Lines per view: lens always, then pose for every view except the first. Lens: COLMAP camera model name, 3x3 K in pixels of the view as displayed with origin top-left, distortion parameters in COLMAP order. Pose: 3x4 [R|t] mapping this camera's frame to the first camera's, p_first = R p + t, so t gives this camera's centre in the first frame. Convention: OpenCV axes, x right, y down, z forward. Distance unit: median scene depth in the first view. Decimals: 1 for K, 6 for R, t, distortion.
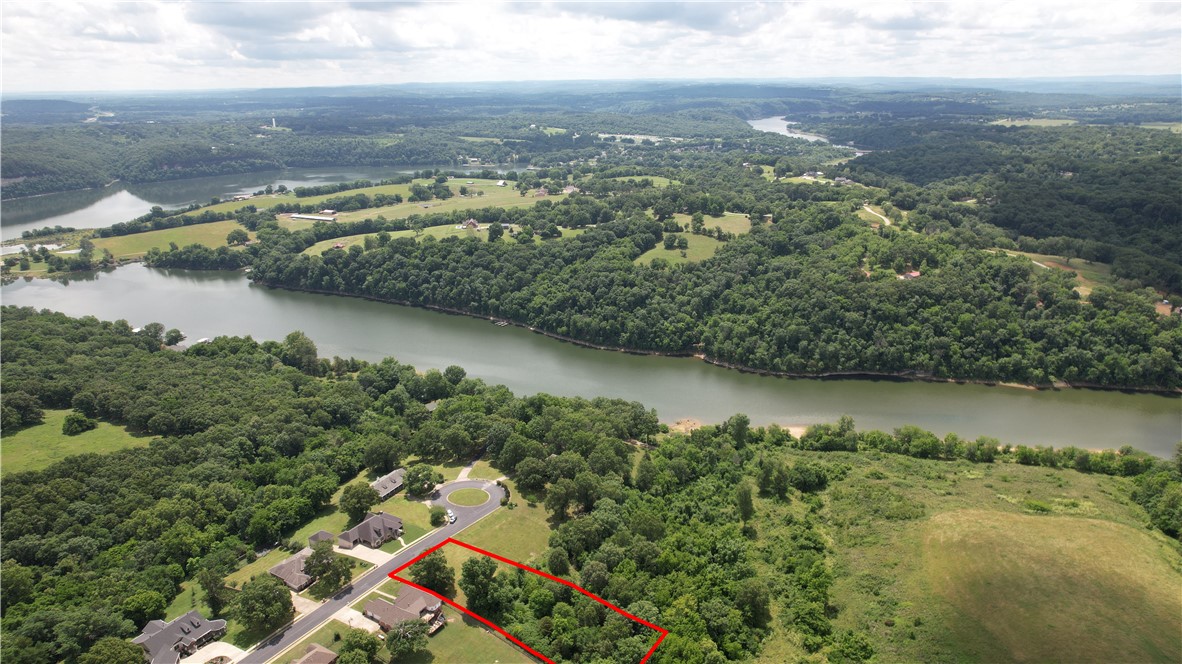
lens RADIAL K [[753.3, 0, 591.0], [0, 753.3, 332.0], [0, 0, 1]] dist [-0.077650, 0.060720]
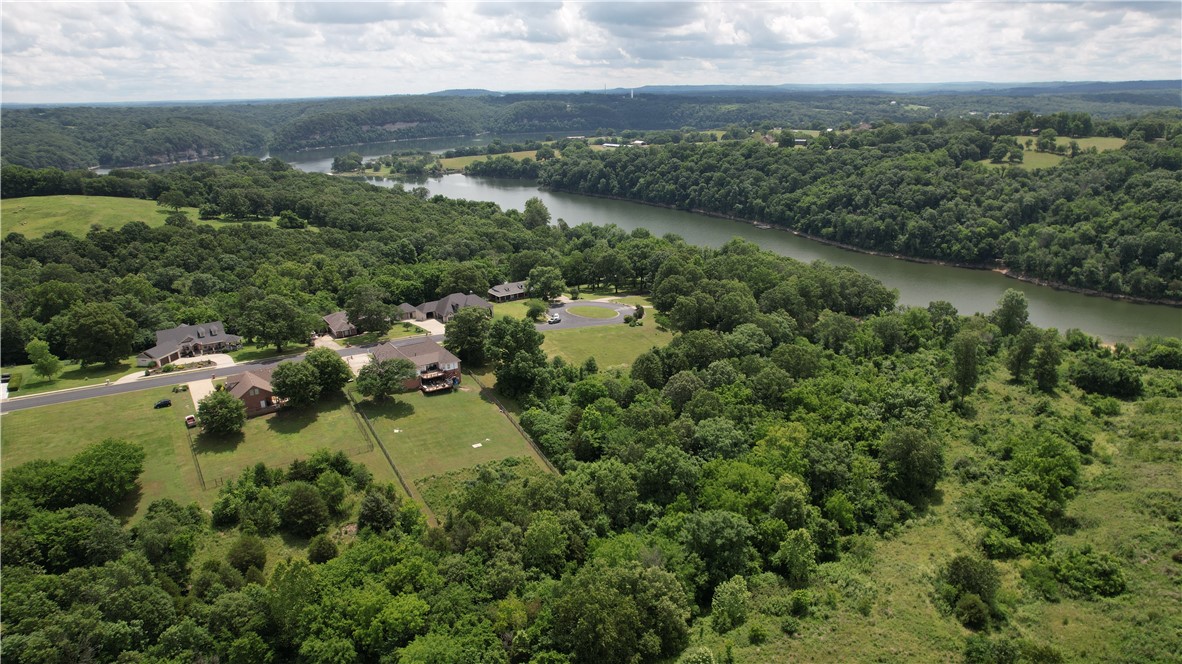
lens RADIAL K [[753.3, 0, 591.0], [0, 753.3, 332.0], [0, 0, 1]] dist [-0.077650, 0.060720]
pose [[0.891591, 0.139809, -0.430719, 0.098232], [-0.140256, 0.989633, 0.030899, 0.117066], [0.430574, 0.032862, 0.901957, 0.149777]]
